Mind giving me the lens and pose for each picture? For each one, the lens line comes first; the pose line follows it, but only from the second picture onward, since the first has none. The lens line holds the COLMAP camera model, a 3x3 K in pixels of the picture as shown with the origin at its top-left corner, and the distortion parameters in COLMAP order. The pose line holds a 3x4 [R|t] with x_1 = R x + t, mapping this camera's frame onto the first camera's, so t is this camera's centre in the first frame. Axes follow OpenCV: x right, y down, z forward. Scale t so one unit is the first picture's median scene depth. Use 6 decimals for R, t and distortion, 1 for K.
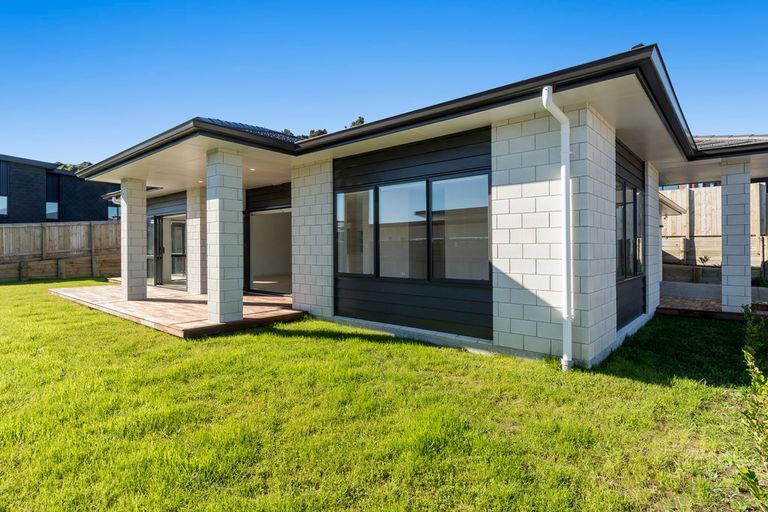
lens RADIAL K [[407.3, 0, 390.3], [0, 407.3, 252.8], [0, 0, 1]] dist [-0.000625, -0.000281]
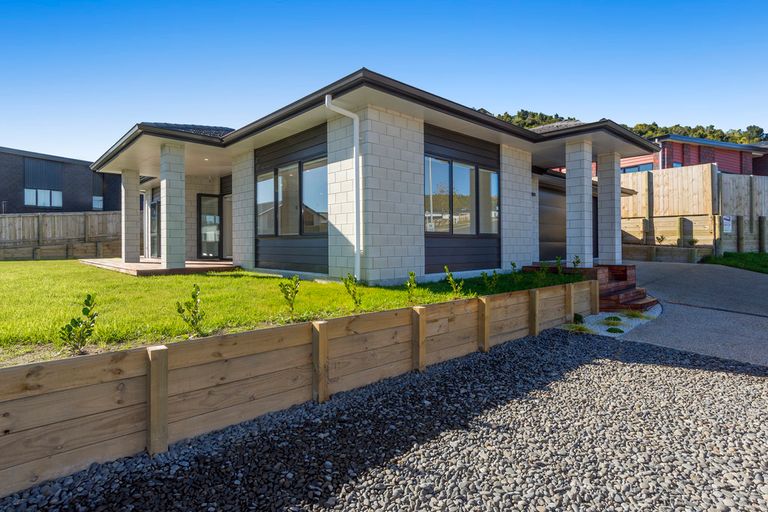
lens RADIAL K [[407.3, 0, 376.8], [0, 407.3, 253.5], [0, 0, 1]] dist [-0.000625, -0.000281]
pose [[0.993041, 0.001749, -0.117759, 0.335190], [0.000112, 0.999875, 0.015795, 0.070968], [0.117772, -0.015698, 0.992917, -0.223569]]
